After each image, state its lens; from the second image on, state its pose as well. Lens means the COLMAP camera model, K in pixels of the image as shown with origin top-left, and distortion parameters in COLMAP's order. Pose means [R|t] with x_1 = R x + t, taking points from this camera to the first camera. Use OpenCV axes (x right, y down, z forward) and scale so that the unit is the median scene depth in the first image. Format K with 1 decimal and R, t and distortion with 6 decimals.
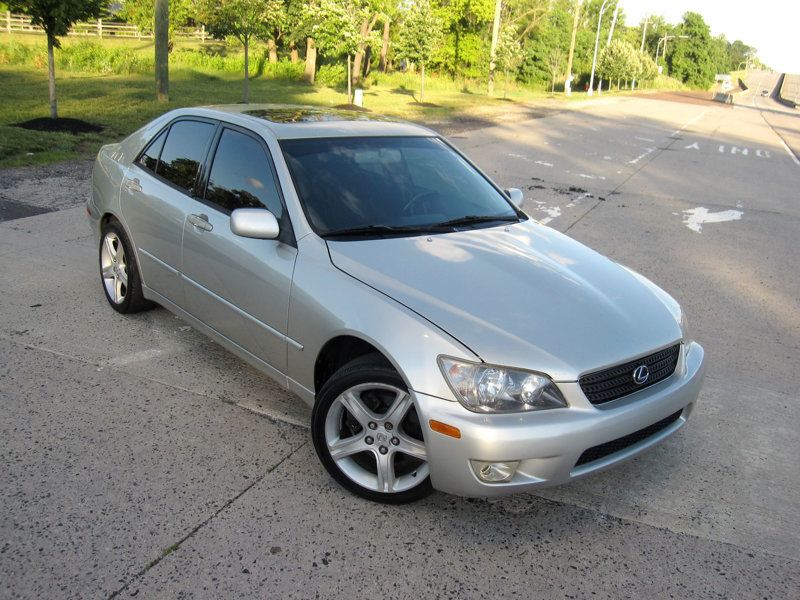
lens RADIAL K [[775.8, 0, 401.0], [0, 775.8, 301.9], [0, 0, 1]] dist [-0.064393, 0.000000]
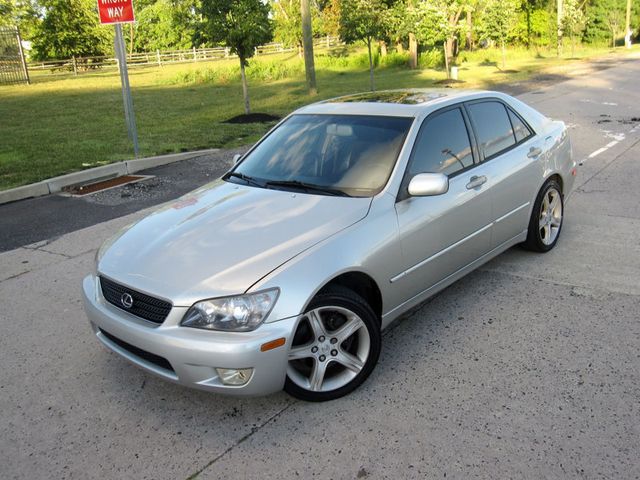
lens RADIAL K [[620.6, 0, 324.5], [0, 620.6, 238.4], [0, 0, 1]] dist [-0.064393, 0.000000]
pose [[0.960309, -0.075270, -0.268589, -0.004998], [0.072975, 0.997162, -0.018530, 0.010380], [0.269222, -0.001806, 0.963077, -0.036874]]
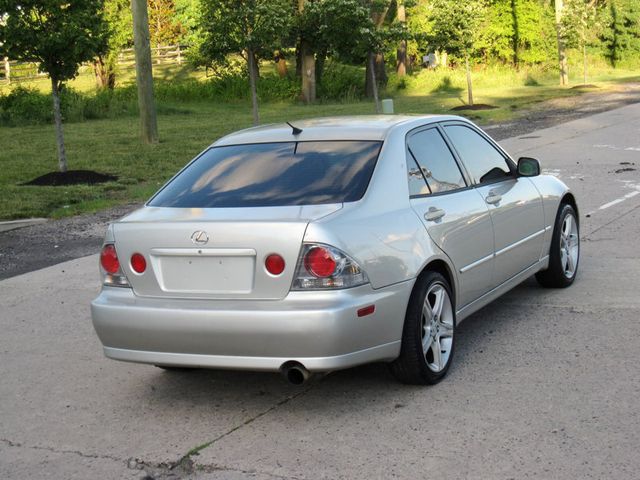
lens RADIAL K [[1294.6, 0, 317.4], [0, 1294.6, 239.5], [0, 0, 1]] dist [-0.153351, 0.000000]
pose [[0.986626, -0.132283, -0.095238, -0.013276], [0.114784, 0.978690, -0.170264, 0.043504], [0.115731, 0.157055, 0.980785, -0.145681]]
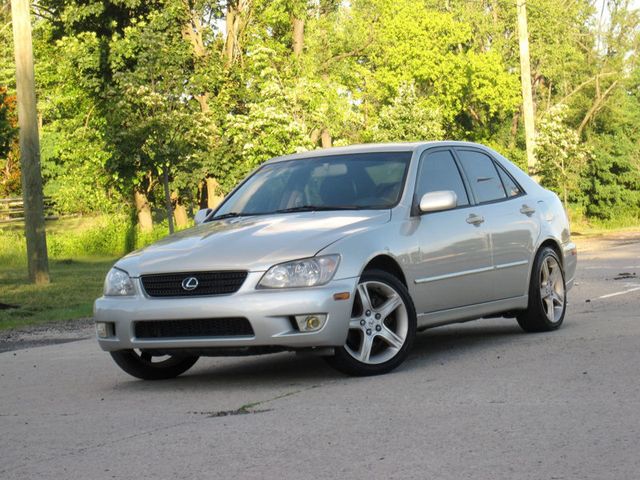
lens RADIAL K [[1776.4, 0, 321.7], [0, 1776.4, 240.7], [0, 0, 1]] dist [-0.090795, 0.000000]
pose [[0.988829, -0.148933, -0.006005, -0.033162], [0.140584, 0.945269, -0.294452, 0.091679], [0.049530, 0.290318, 0.955647, -0.220067]]
